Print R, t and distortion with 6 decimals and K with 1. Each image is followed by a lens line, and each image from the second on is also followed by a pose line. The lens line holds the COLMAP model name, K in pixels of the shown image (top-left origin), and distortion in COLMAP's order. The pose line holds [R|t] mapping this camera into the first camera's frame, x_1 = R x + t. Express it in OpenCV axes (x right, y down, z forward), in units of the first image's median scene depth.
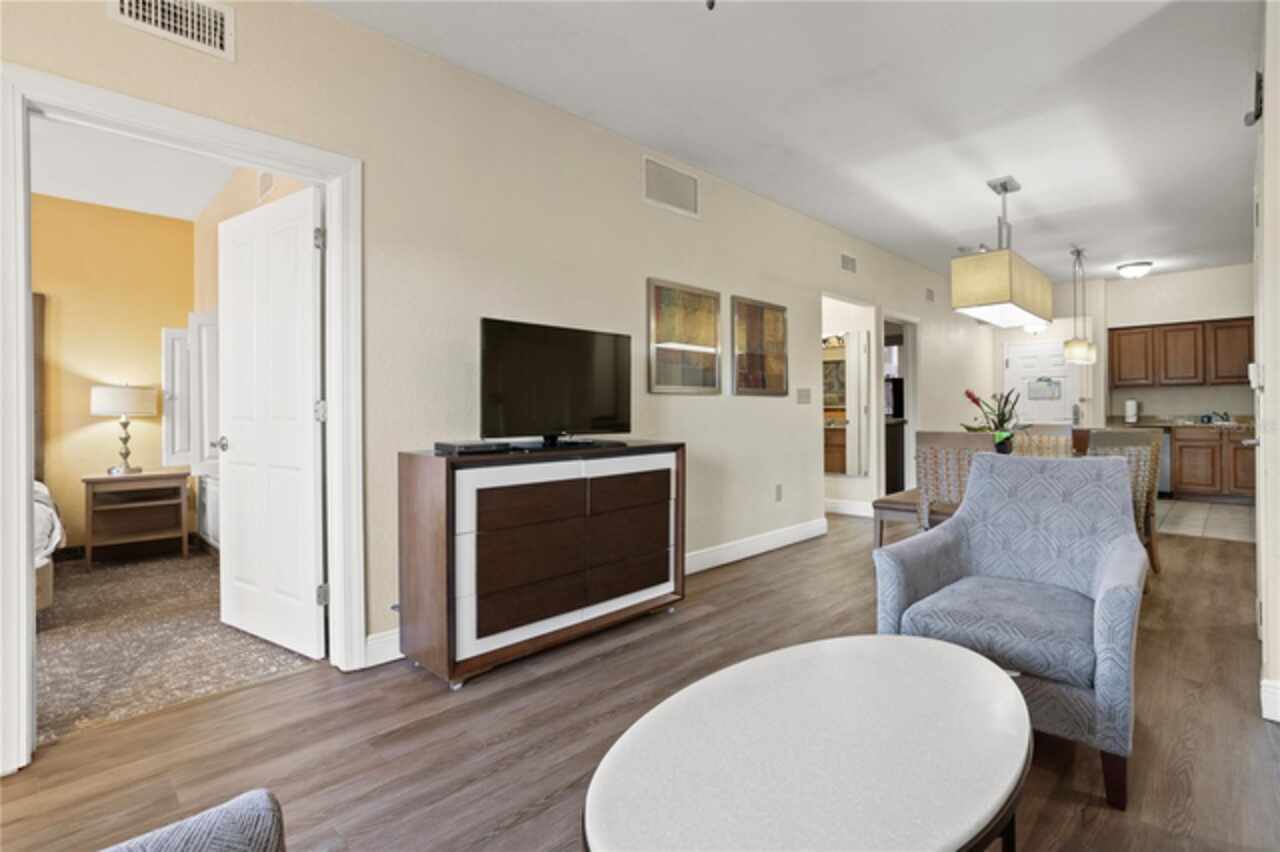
lens RADIAL K [[619.8, 0, 640.0], [0, 619.8, 413.1], [0, 0, 1]] dist [-0.000145, 0.000283]
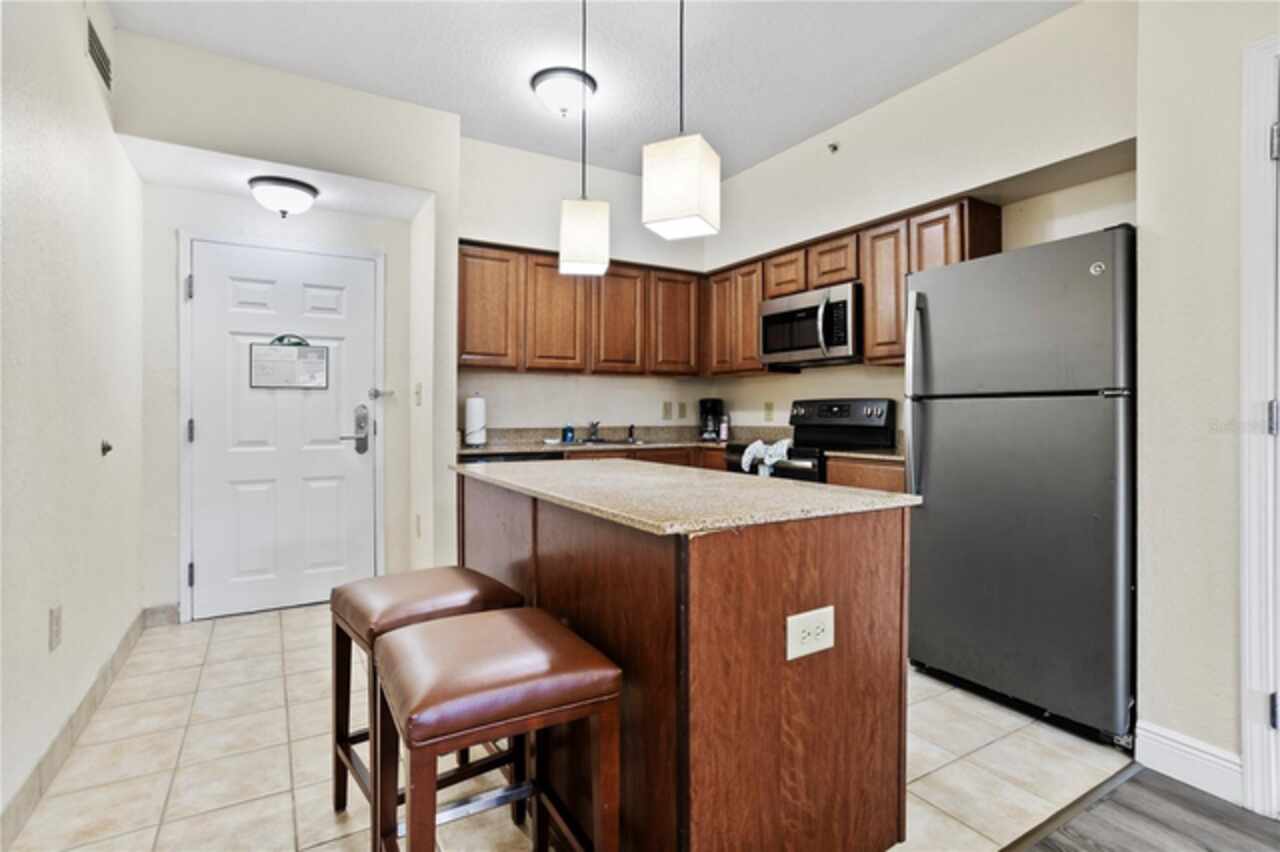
lens RADIAL K [[619.8, 0, 640.0], [0, 619.8, 413.1], [0, 0, 1]] dist [-0.000145, 0.000283]
pose [[0.259147, 0.007923, 0.965805, 0.367273], [-0.002532, 0.999968, -0.007524, -0.005310], [-0.965835, -0.000495, 0.259158, 0.768271]]
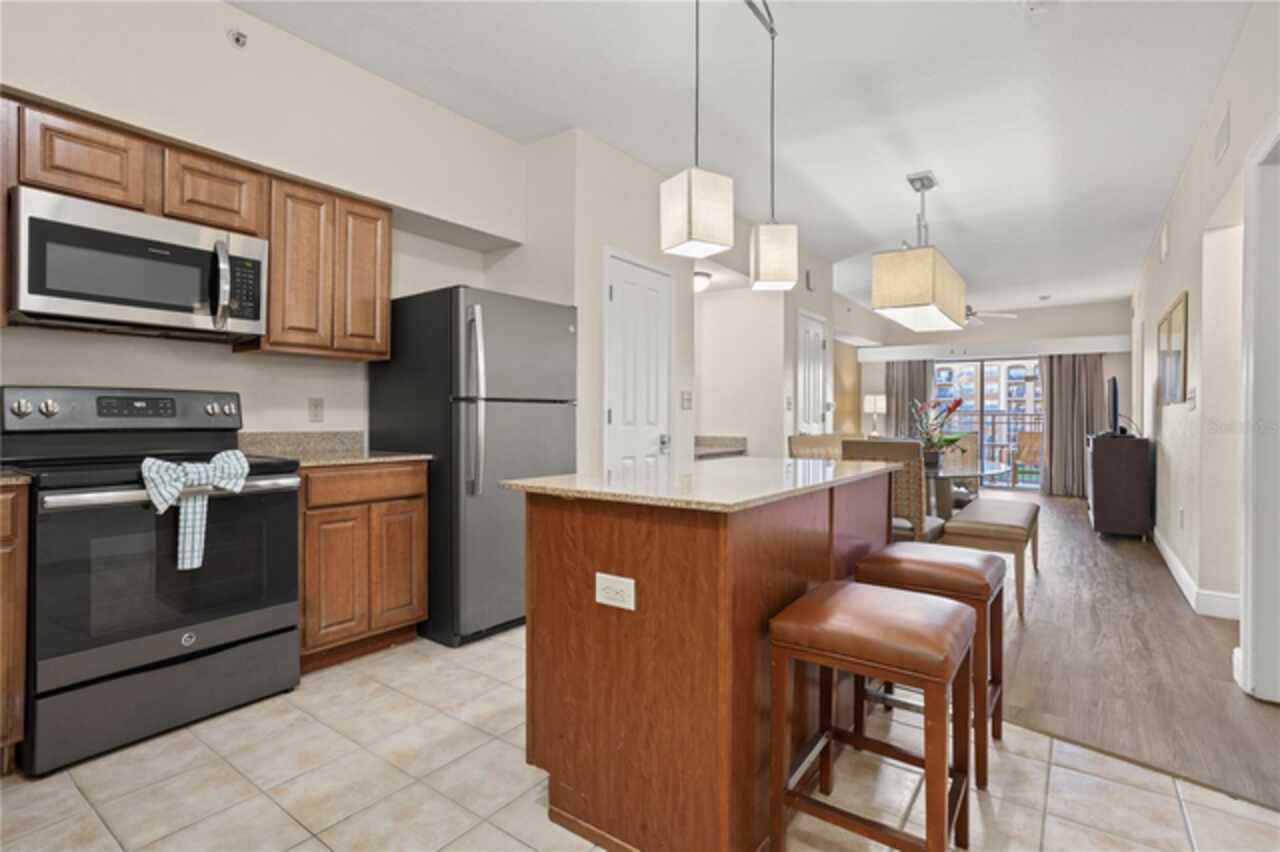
lens RADIAL K [[619.8, 0, 640.0], [0, 619.8, 413.1], [0, 0, 1]] dist [-0.000145, 0.000283]
pose [[-0.992532, -0.003229, -0.121945, 0.666633], [-0.003188, 0.999995, -0.000532, -0.008676], [0.121946, -0.000139, -0.992537, 1.090381]]
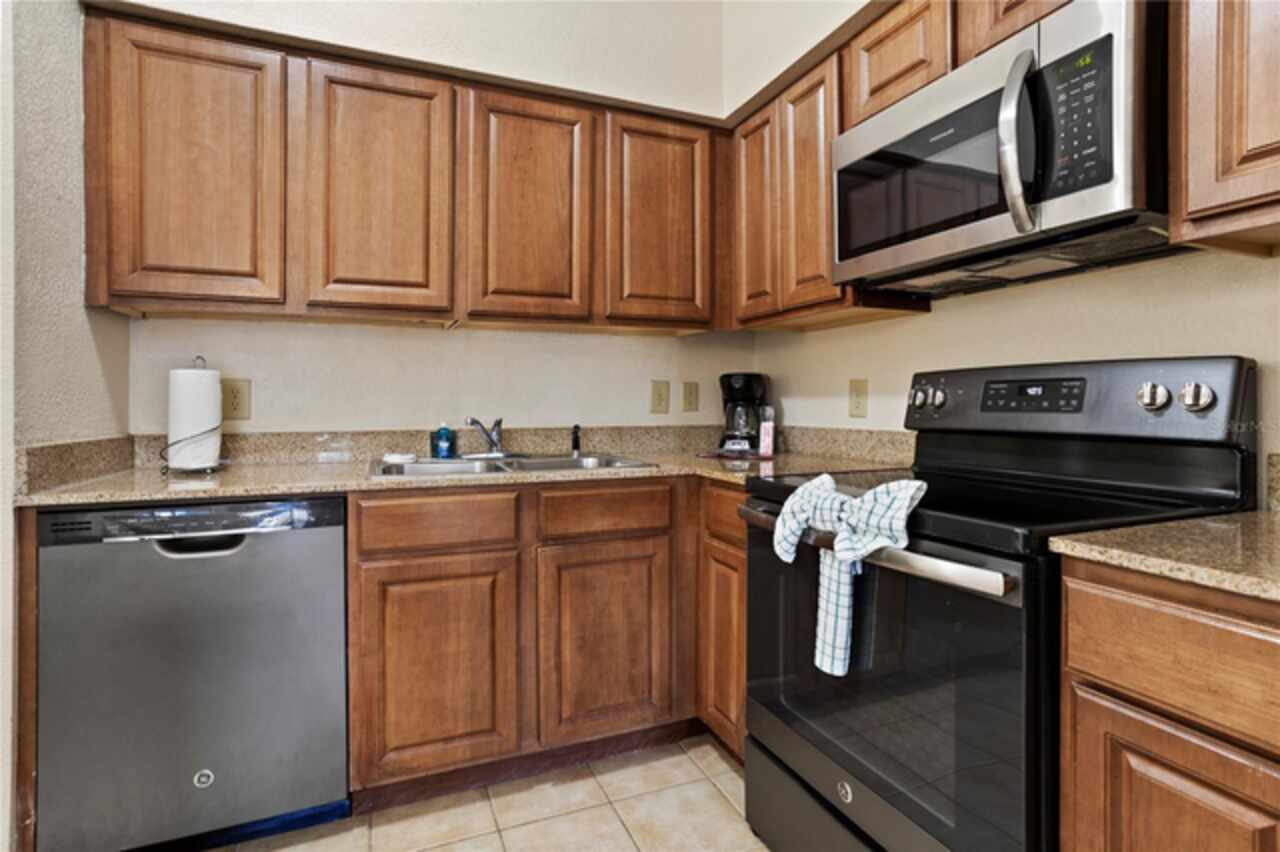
lens RADIAL K [[634.0, 0, 634.7], [0, 634.0, 395.3], [0, 0, 1]] dist [-0.002395, -0.000118]
pose [[0.400490, 0.017142, 0.916141, 0.661400], [-0.002875, 0.999844, -0.017451, -0.007531], [-0.916297, 0.004355, 0.400476, 0.780381]]
